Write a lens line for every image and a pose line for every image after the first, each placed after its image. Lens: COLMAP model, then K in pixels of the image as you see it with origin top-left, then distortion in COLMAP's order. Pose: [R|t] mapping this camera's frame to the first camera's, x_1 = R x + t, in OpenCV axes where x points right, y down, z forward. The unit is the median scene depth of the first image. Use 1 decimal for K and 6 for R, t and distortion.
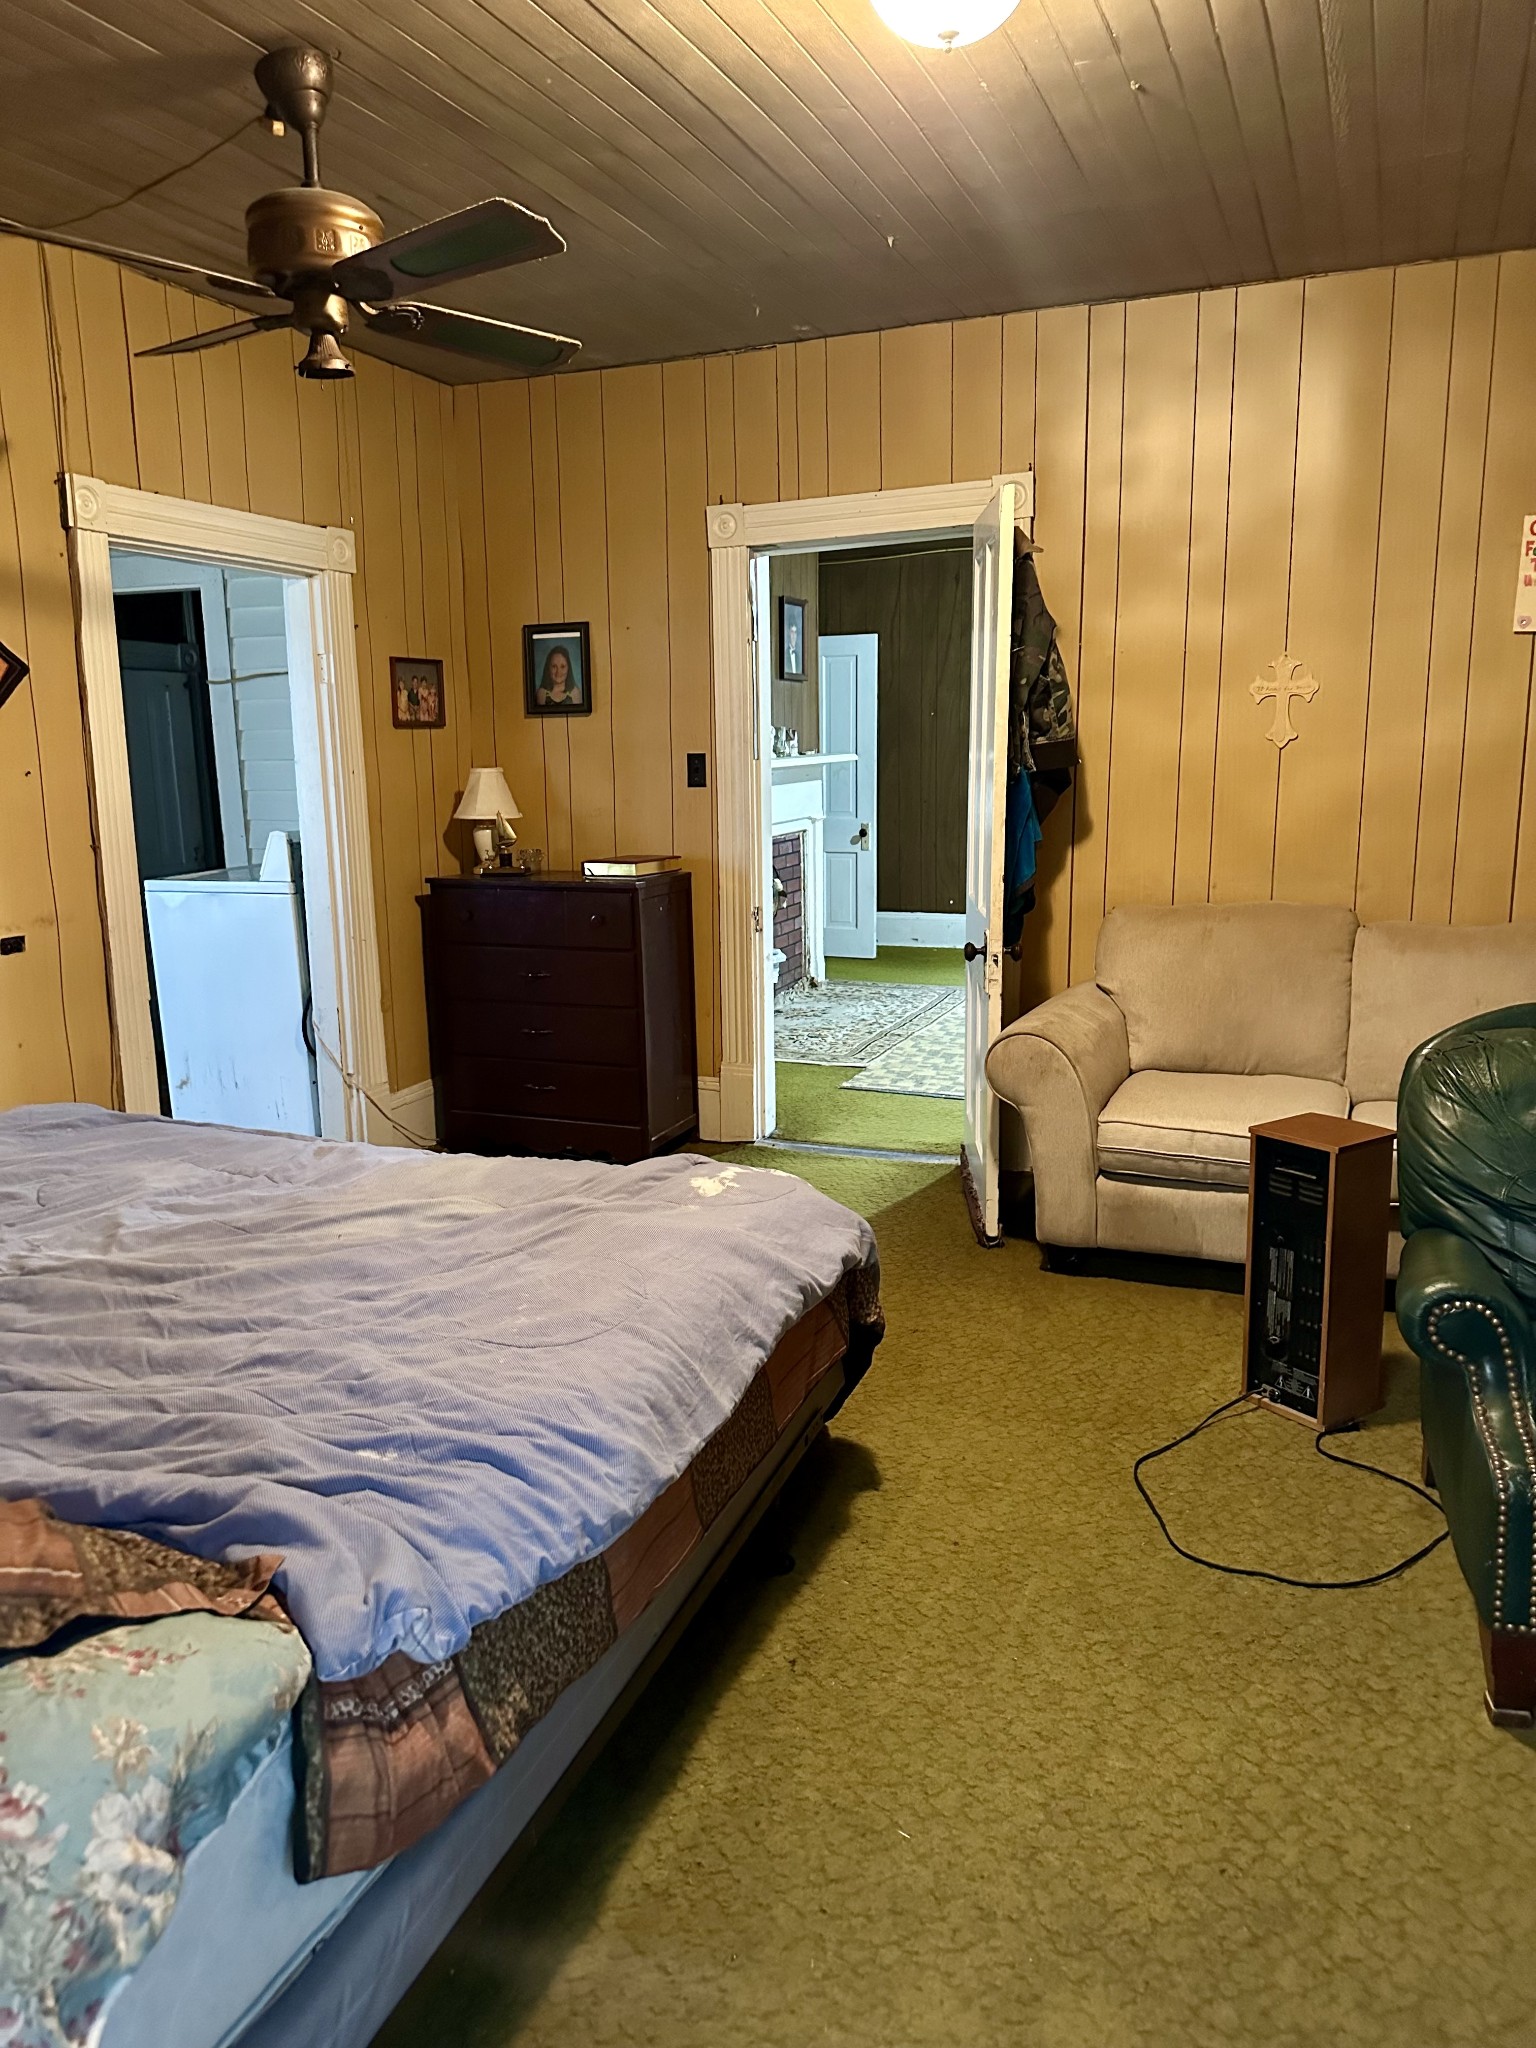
lens RADIAL K [[1513.2, 0, 768.0], [0, 1513.2, 1024.0], [0, 0, 1]] dist [0.085708, -0.000414]
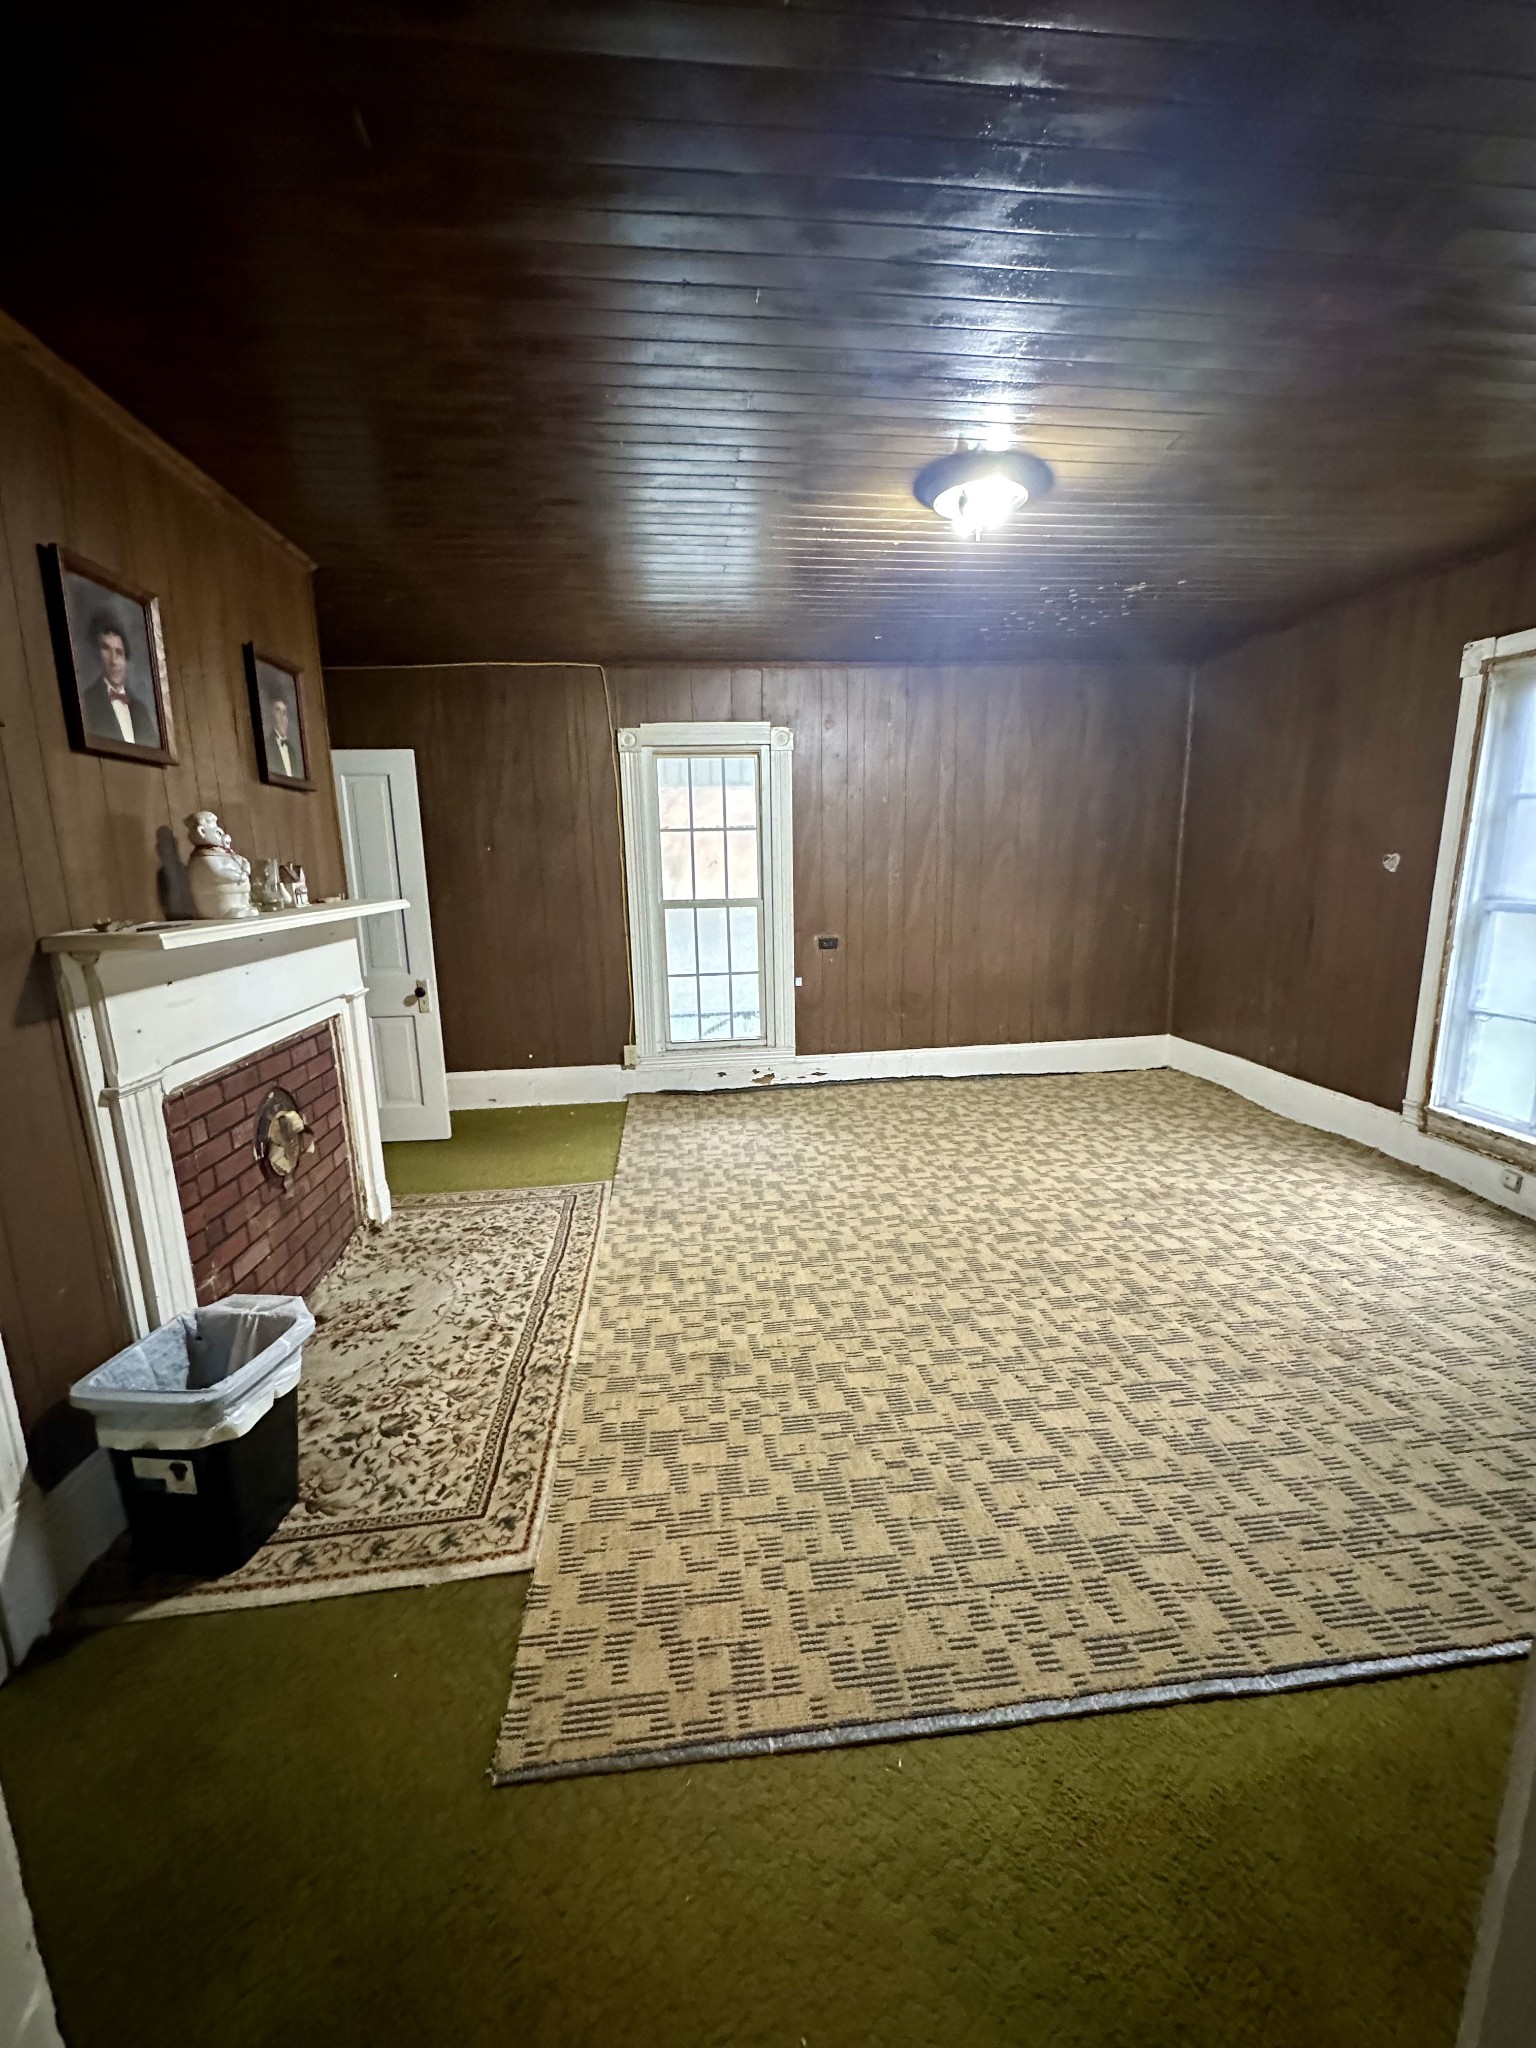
lens RADIAL K [[815.2, 0, 768.0], [0, 815.2, 1024.0], [0, 0, 1]] dist [-0.001035, 0.000253]
pose [[0.878654, -0.096823, 0.467539, 0.021709], [0.098627, 0.994909, 0.020684, -0.105252], [-0.467161, 0.027938, 0.883731, 0.556239]]
